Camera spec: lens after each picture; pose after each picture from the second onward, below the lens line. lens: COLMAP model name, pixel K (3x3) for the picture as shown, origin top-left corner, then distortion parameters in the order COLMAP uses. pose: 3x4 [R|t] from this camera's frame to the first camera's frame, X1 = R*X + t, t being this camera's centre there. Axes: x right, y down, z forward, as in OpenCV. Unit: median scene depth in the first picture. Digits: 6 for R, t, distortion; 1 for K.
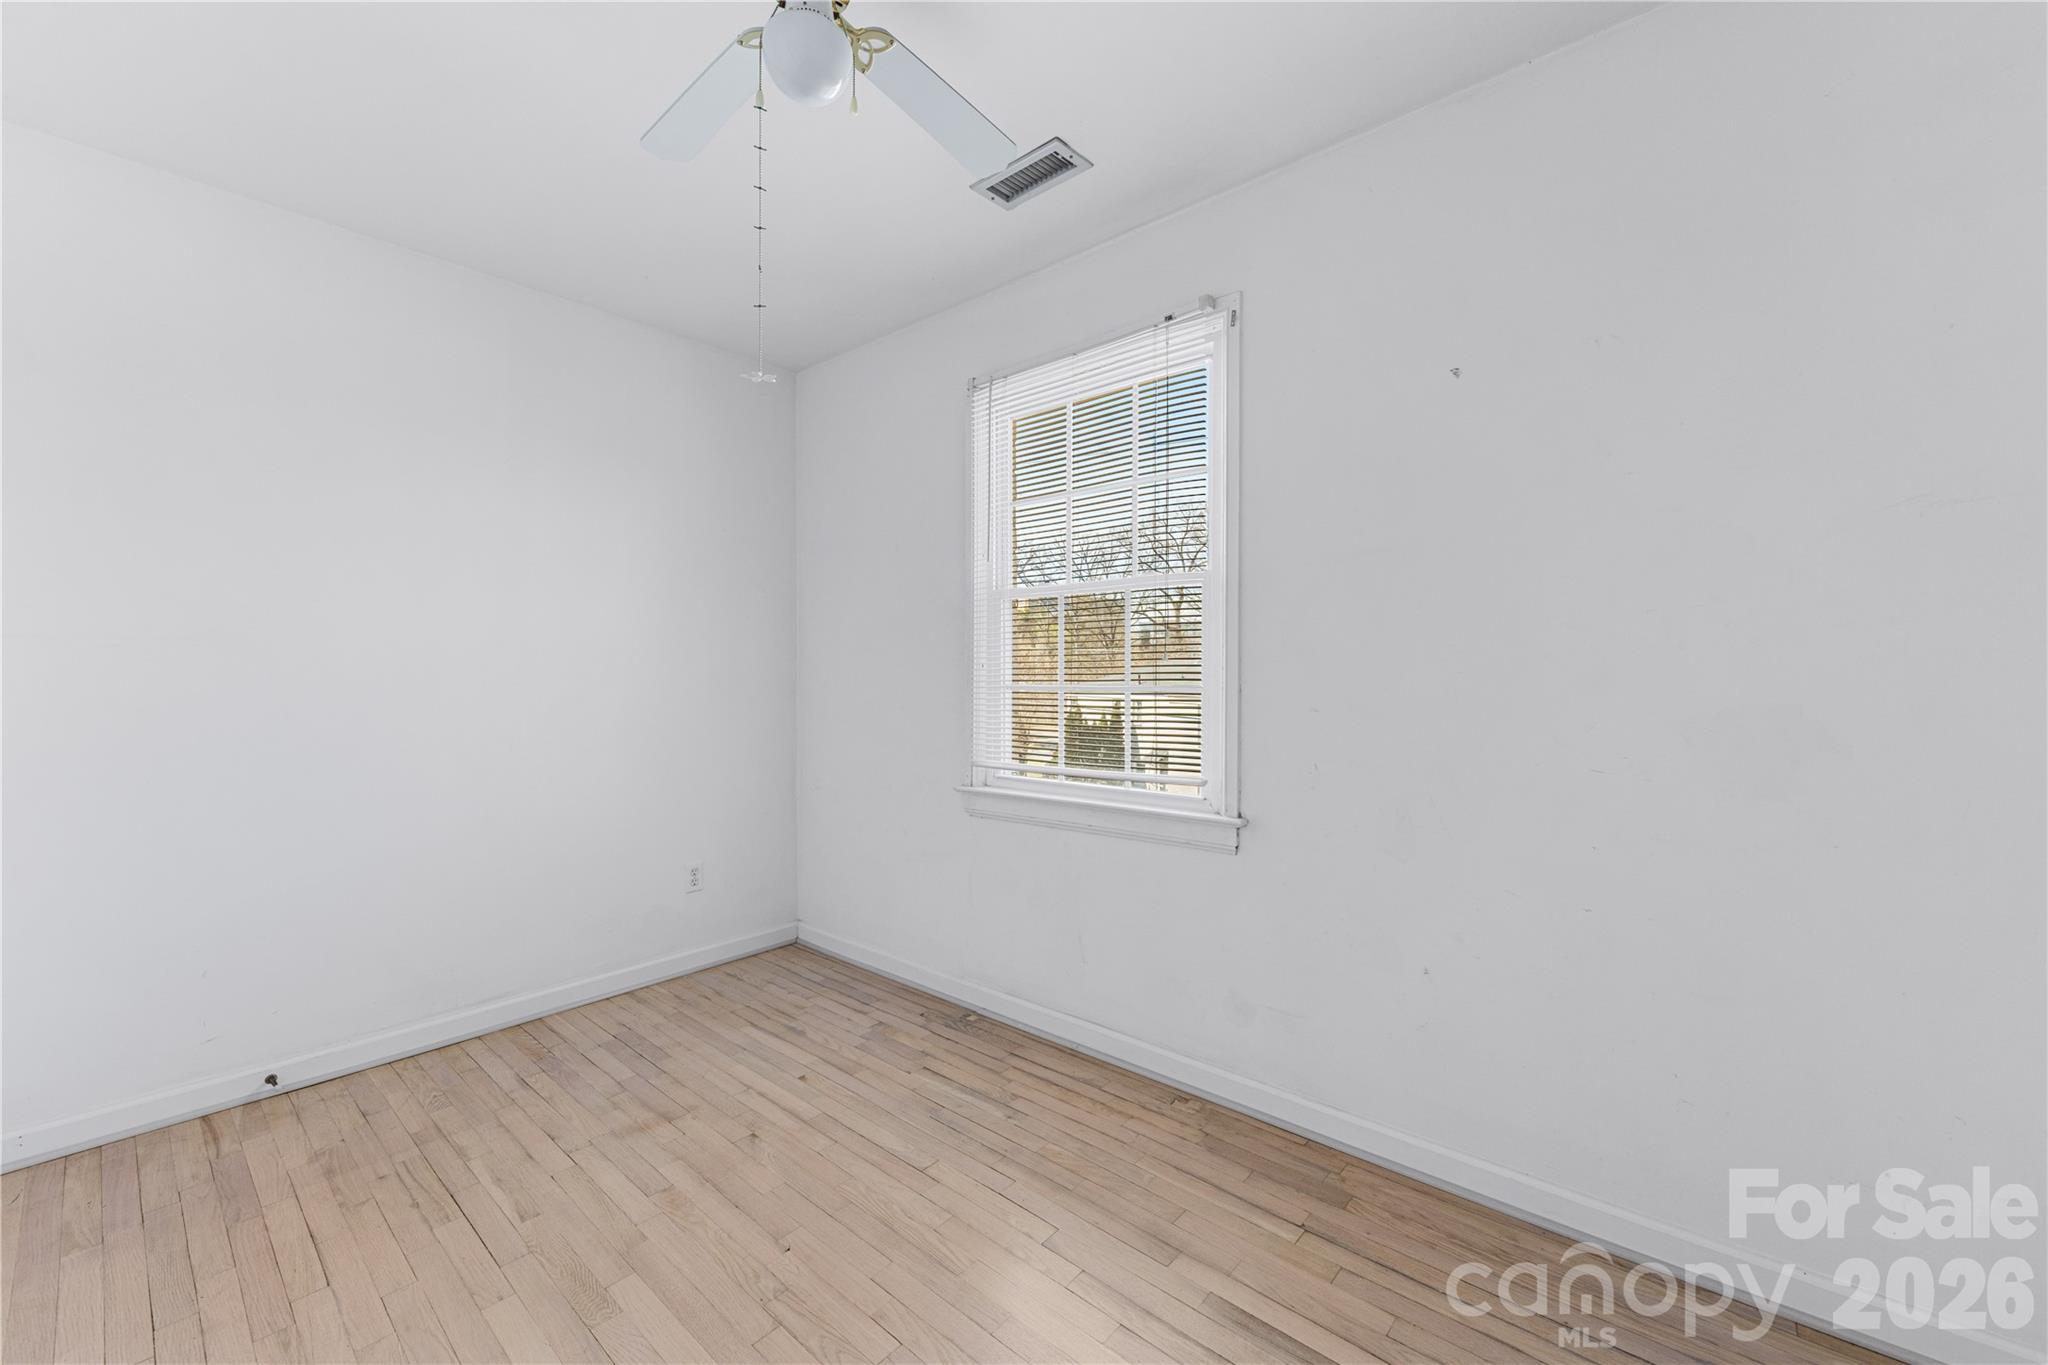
lens RADIAL K [[806.7, 0, 1017.4], [0, 806.7, 678.1], [0, 0, 1]] dist [-0.002202, -0.000595]
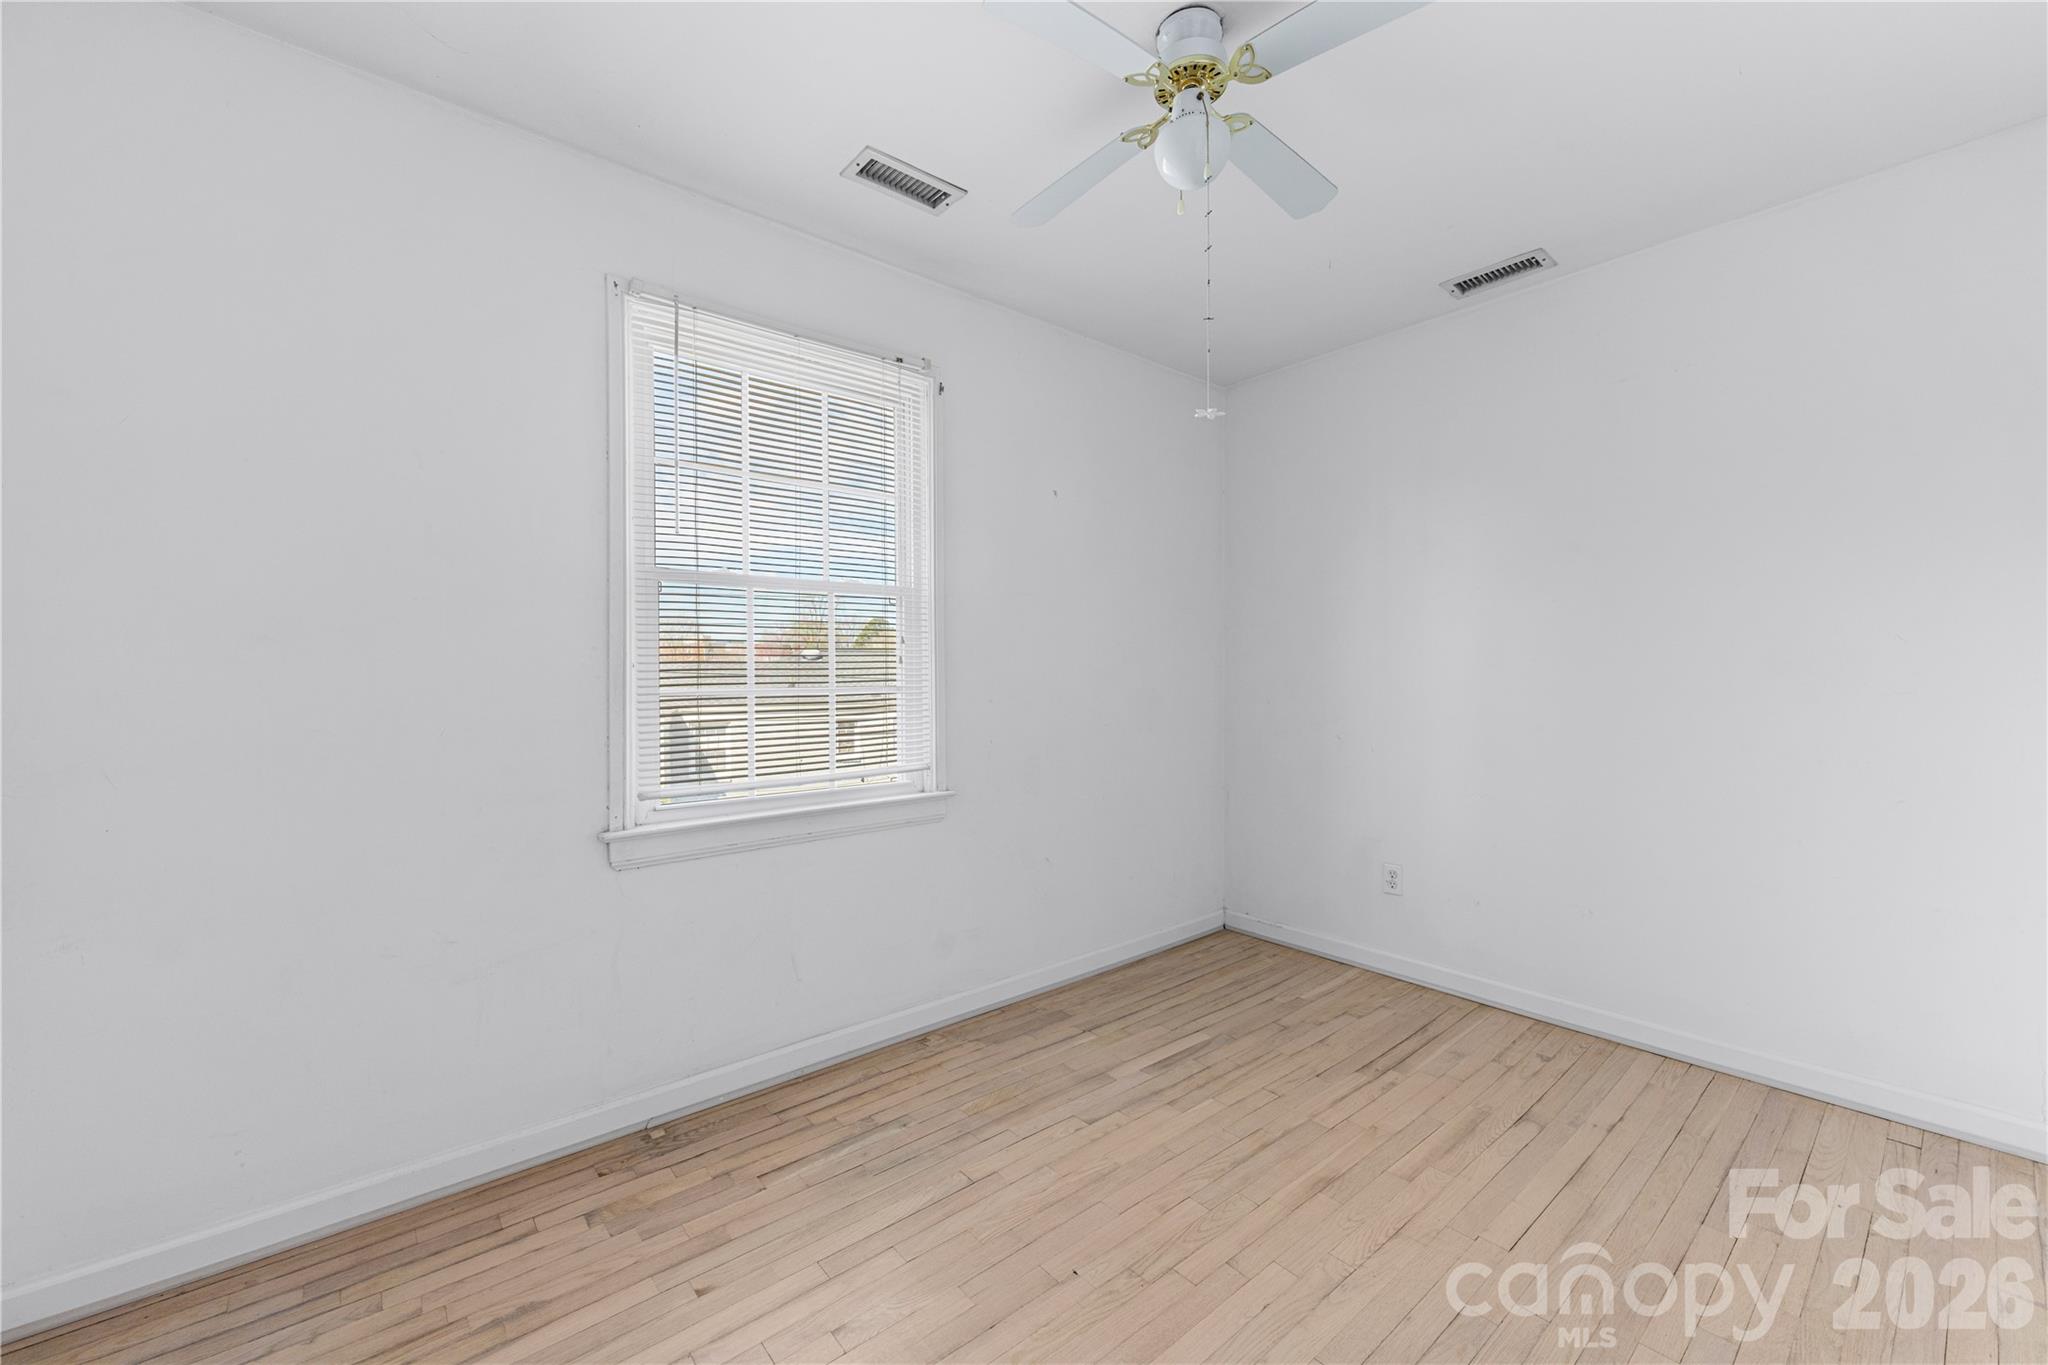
lens RADIAL K [[806.7, 0, 1026.9], [0, 806.7, 675.7], [0, 0, 1]] dist [-0.002202, -0.000595]
pose [[0.152484, -0.003418, 0.988300, -0.915899], [0.007222, 0.999971, 0.002345, -0.006610], [-0.988280, 0.006780, 0.152504, 0.665056]]
